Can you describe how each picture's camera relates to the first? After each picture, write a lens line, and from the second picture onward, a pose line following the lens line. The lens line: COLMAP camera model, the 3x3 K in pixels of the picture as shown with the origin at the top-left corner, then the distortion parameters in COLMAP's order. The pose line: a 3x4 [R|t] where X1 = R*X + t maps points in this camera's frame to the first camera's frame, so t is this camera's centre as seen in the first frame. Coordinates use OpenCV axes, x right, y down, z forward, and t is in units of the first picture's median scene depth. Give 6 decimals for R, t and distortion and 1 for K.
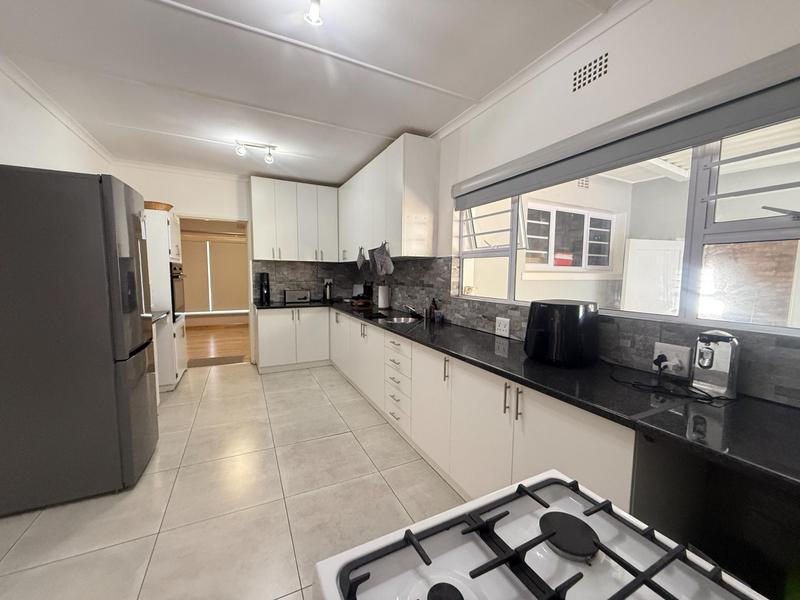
lens RADIAL K [[319.2, 0, 400.1], [0, 319.2, 304.0], [0, 0, 1]] dist [0.002249, 0.000154]
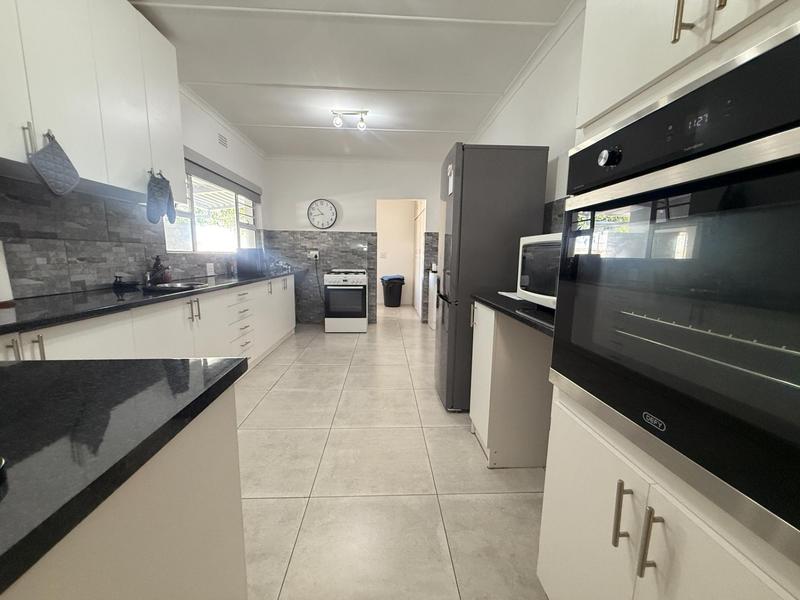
lens RADIAL K [[319.2, 0, 400.8], [0, 319.2, 300.4], [0, 0, 1]] dist [0.002249, 0.000154]
pose [[-0.916174, -0.079249, 0.392868, -0.902927], [0.014580, 0.973016, 0.230278, -0.097723], [-0.400516, 0.216703, -0.890296, 1.677115]]
